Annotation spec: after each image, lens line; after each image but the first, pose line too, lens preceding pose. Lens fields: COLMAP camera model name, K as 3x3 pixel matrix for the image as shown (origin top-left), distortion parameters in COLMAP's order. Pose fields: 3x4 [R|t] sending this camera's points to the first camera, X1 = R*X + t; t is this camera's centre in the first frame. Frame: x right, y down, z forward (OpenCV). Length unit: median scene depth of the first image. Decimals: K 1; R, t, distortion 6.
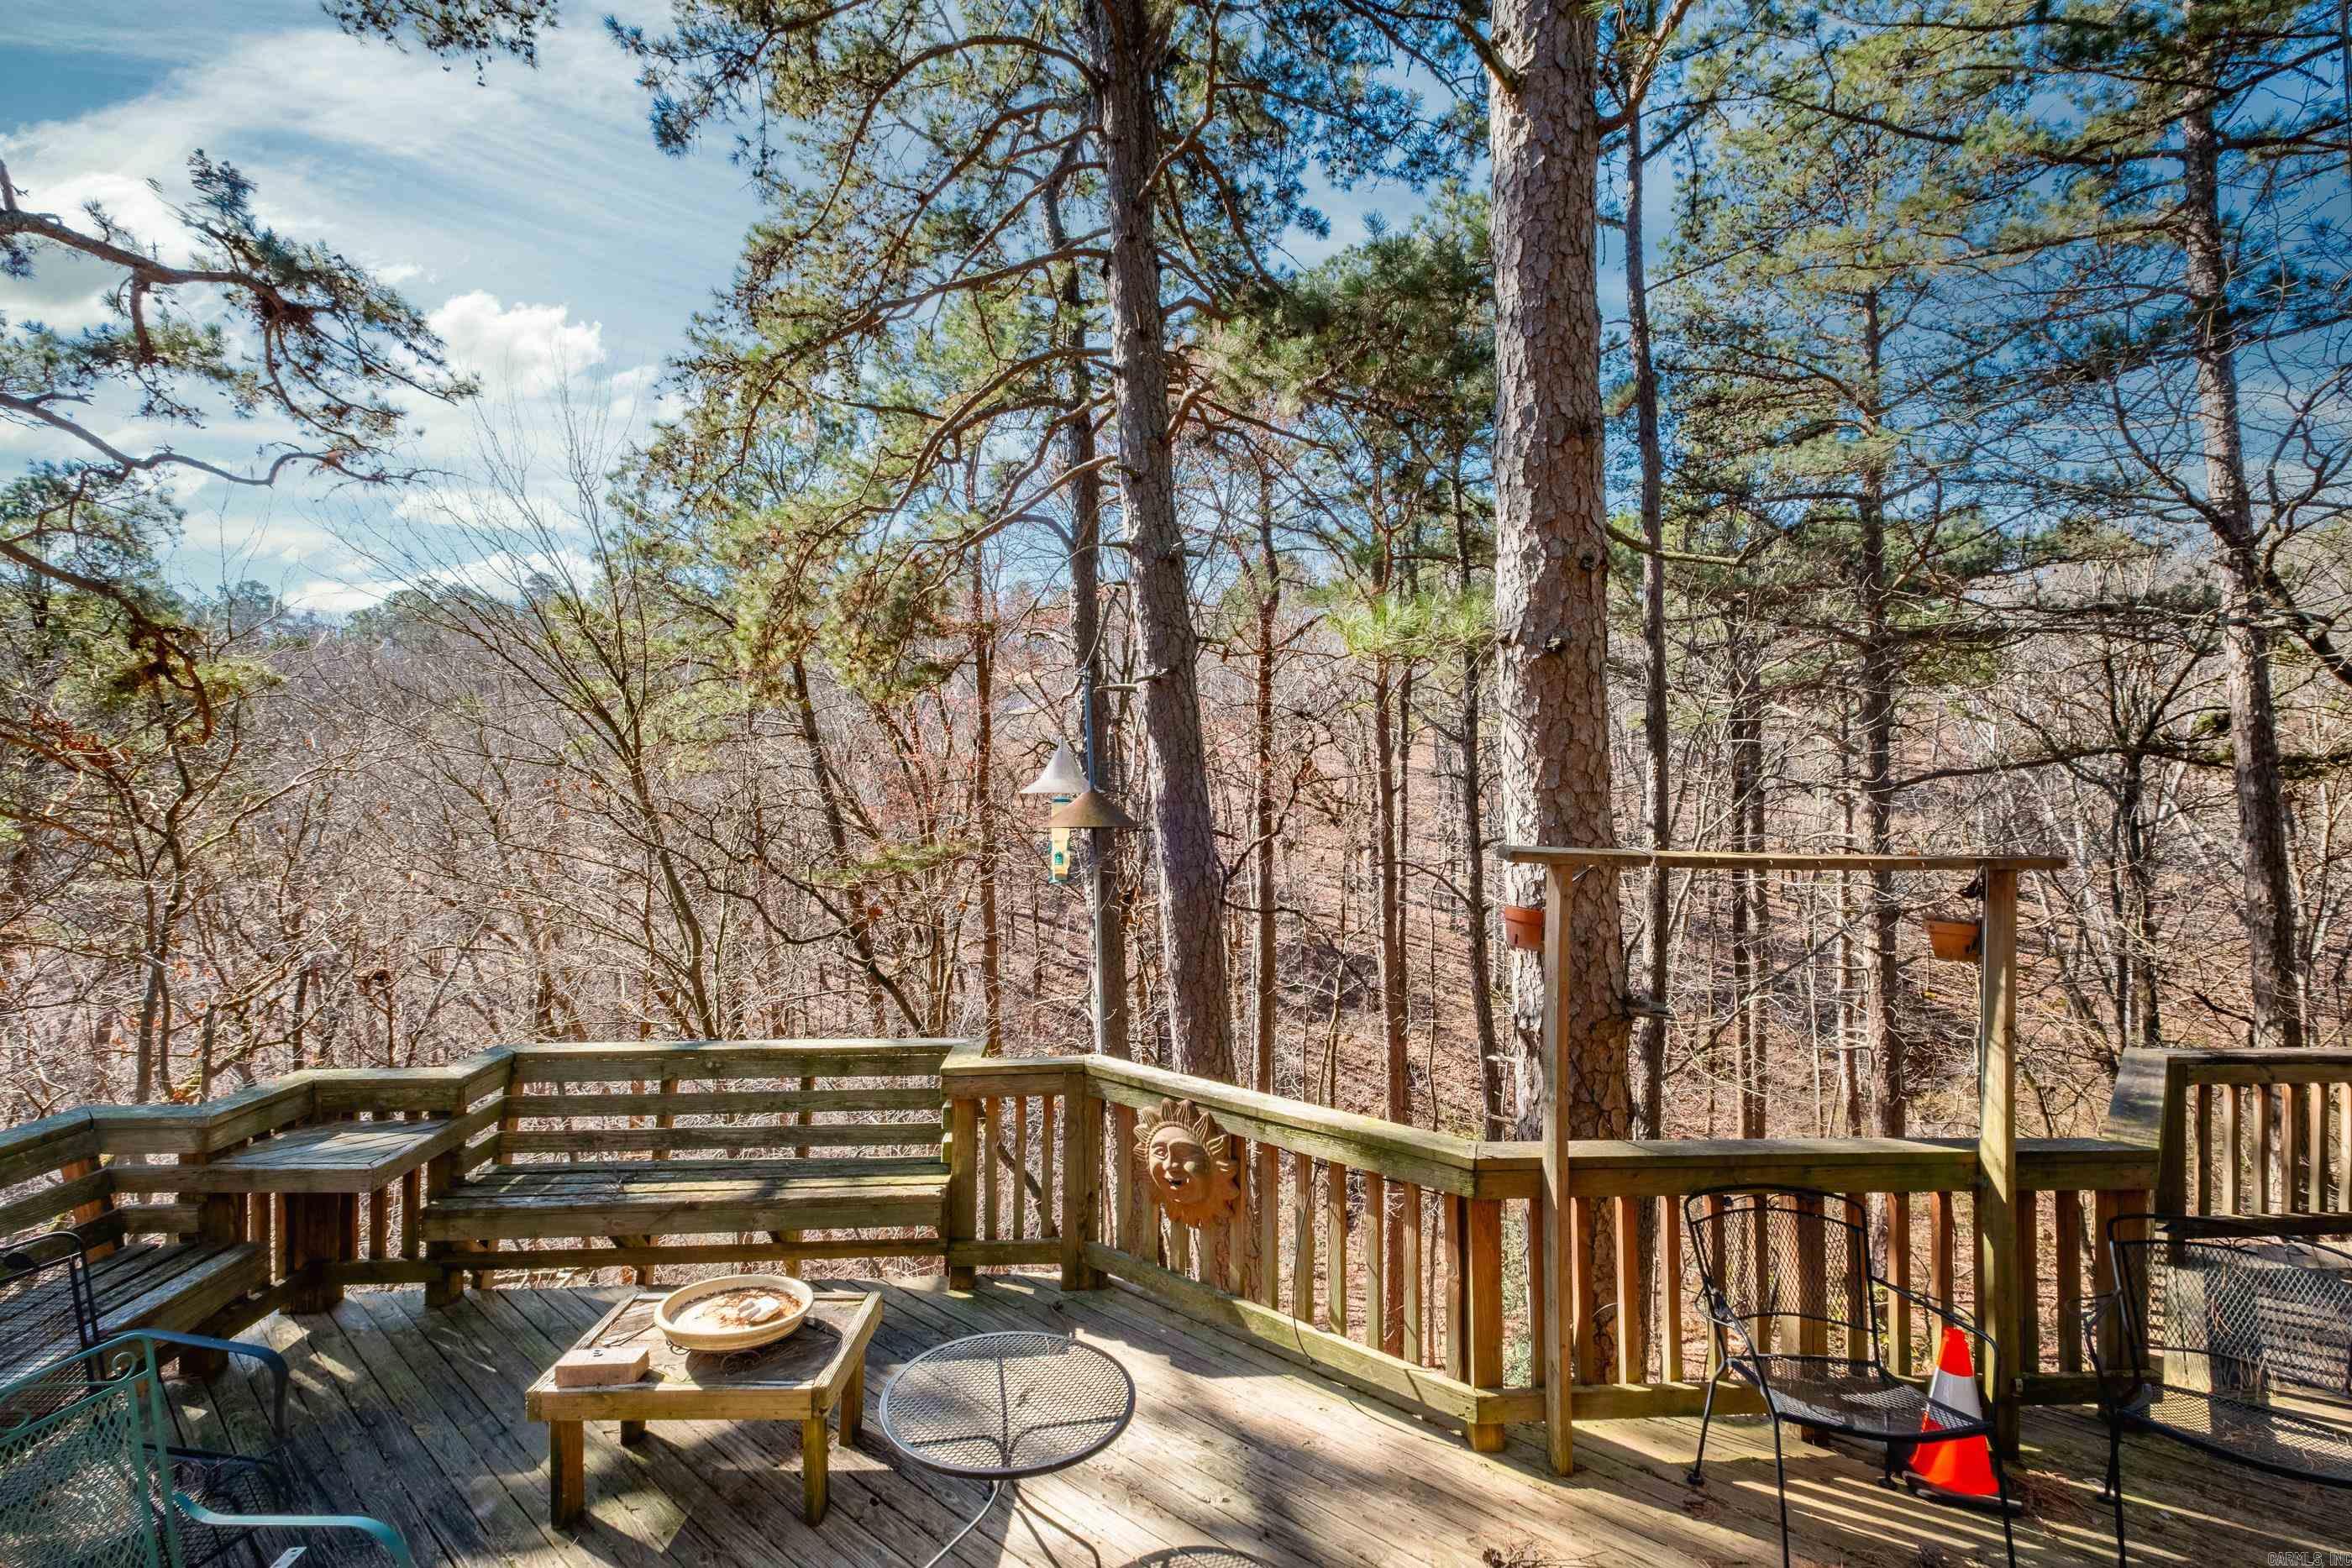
lens RADIAL K [[1043.1, 0, 1216.6], [0, 1043.1, 783.0], [0, 0, 1]] dist [-0.015589, -0.000124]
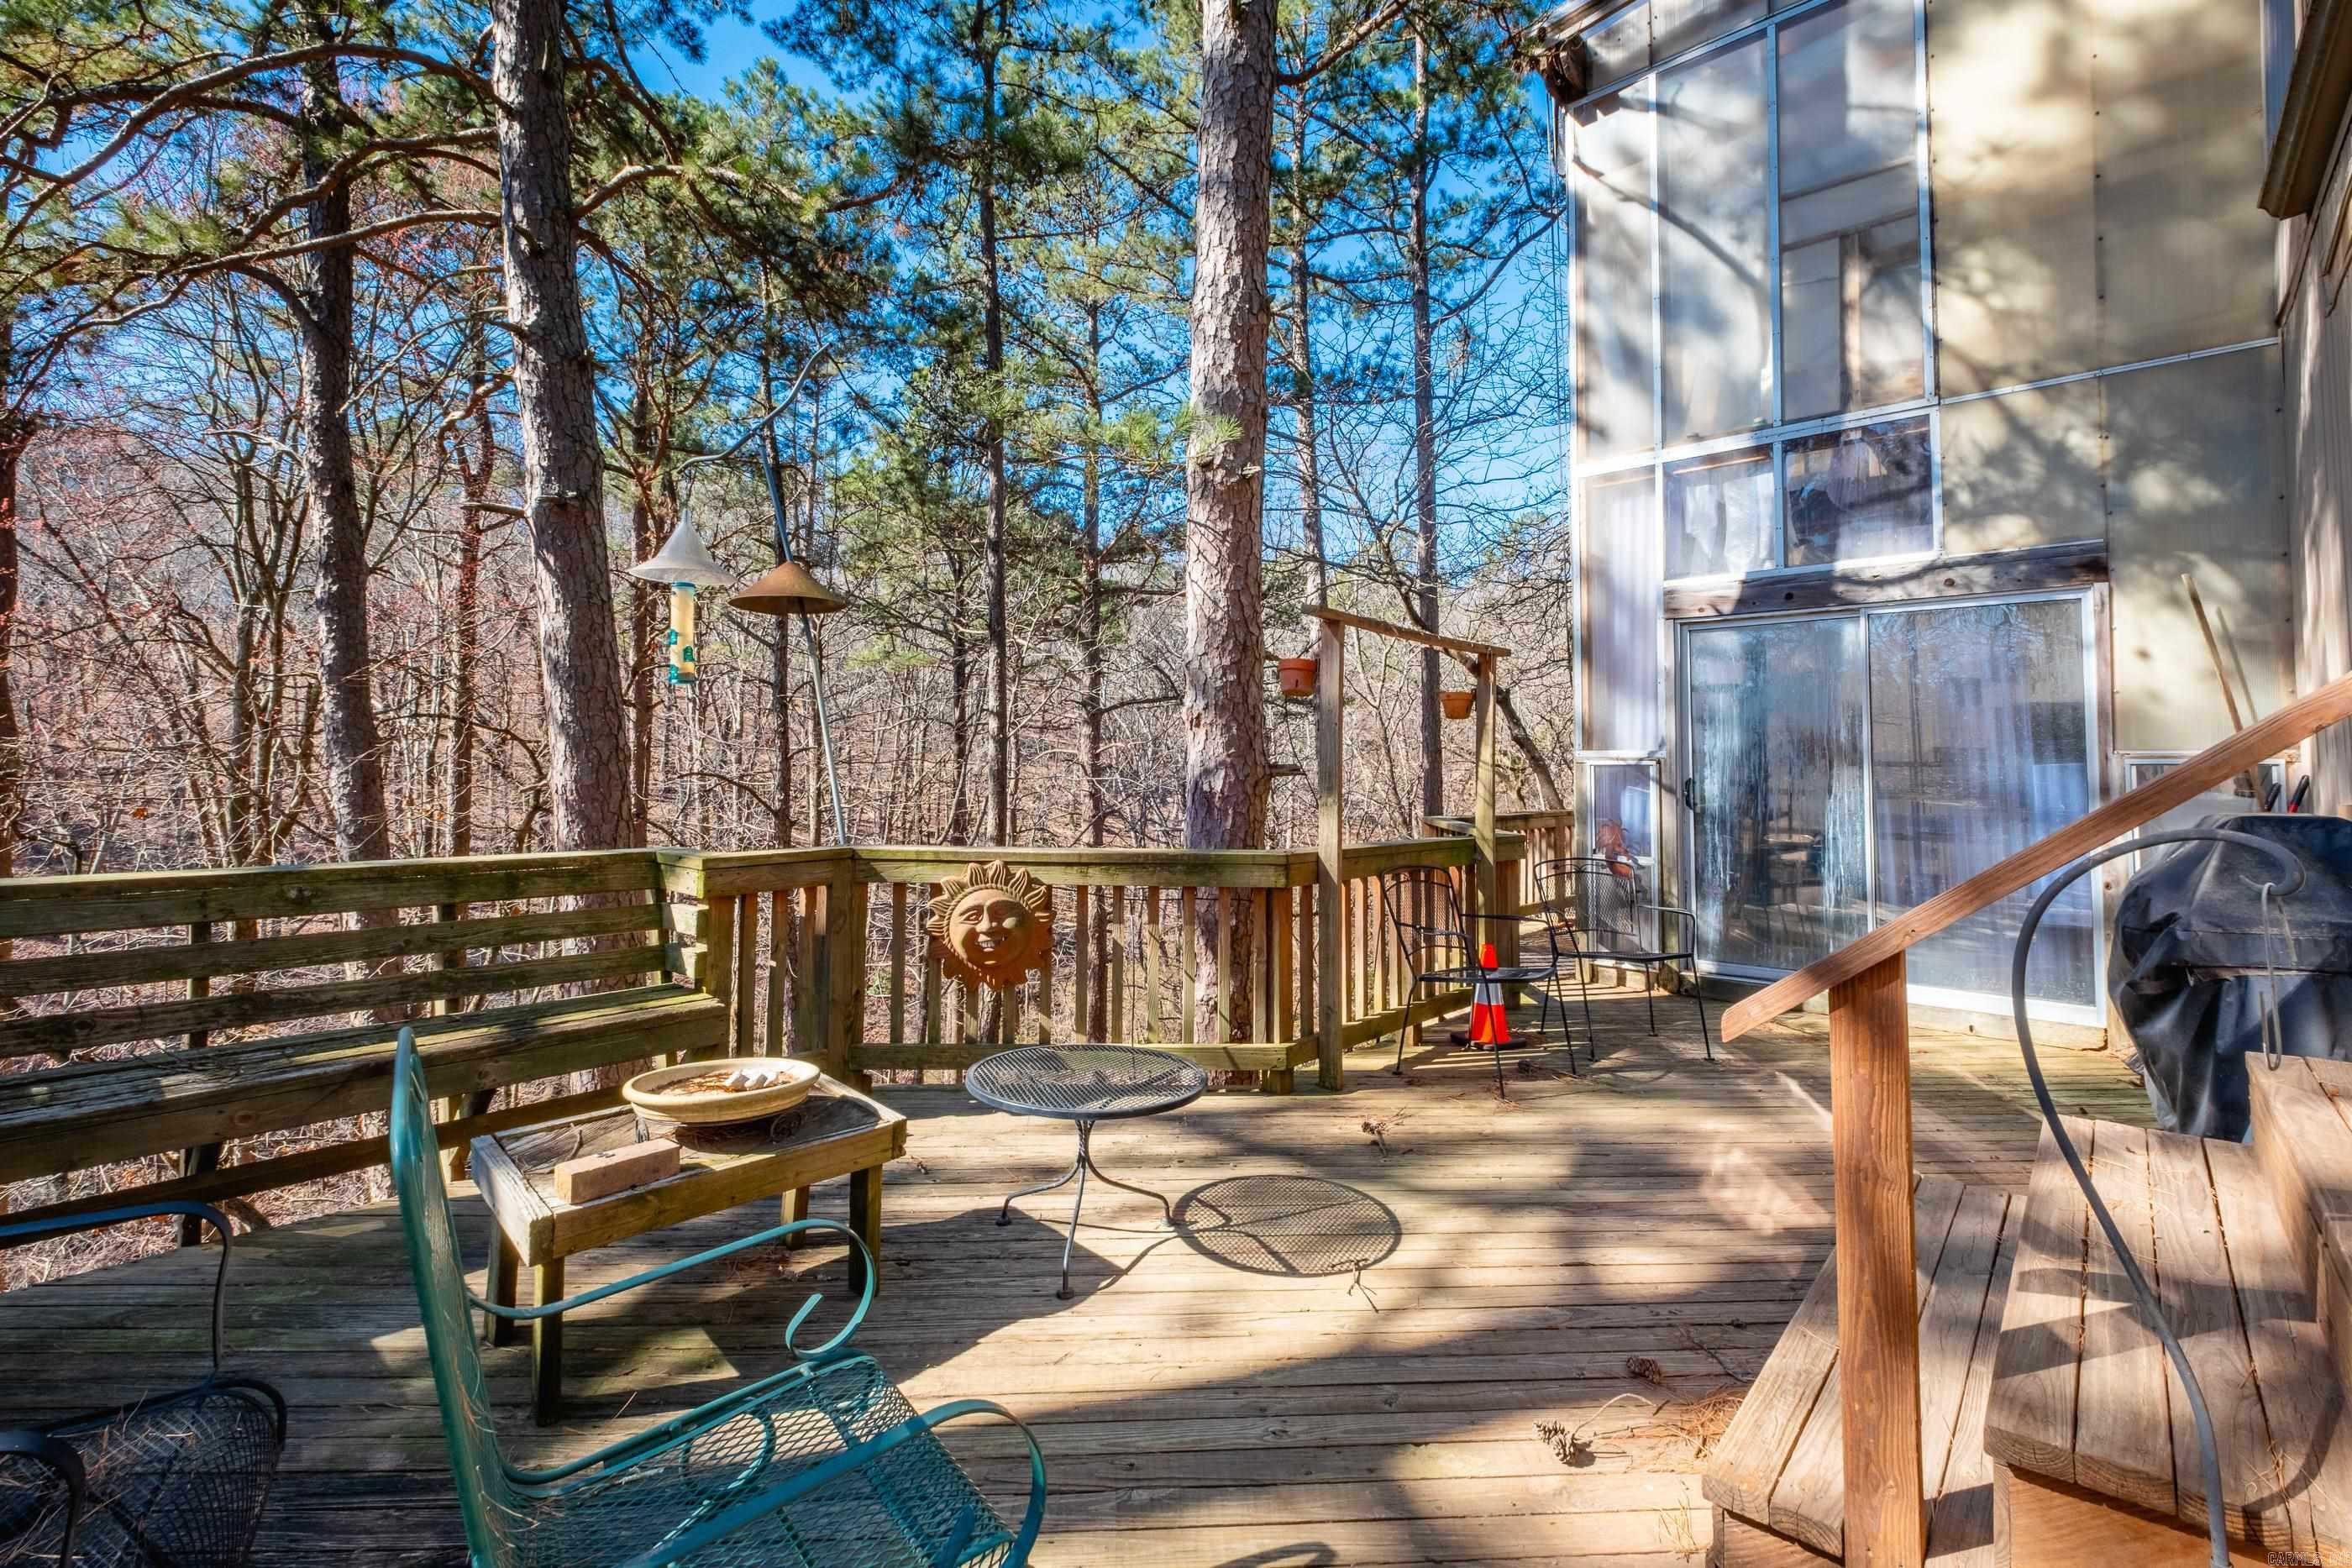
lens RADIAL K [[1068.1, 0, 1176.3], [0, 1068.1, 736.1], [0, 0, 1]] dist [-0.001859, -0.000714]
pose [[0.710699, 0.012435, 0.703387, -0.626988], [0.000713, 0.999831, -0.018396, 0.204564], [-0.703496, 0.013575, 0.710570, 0.153896]]
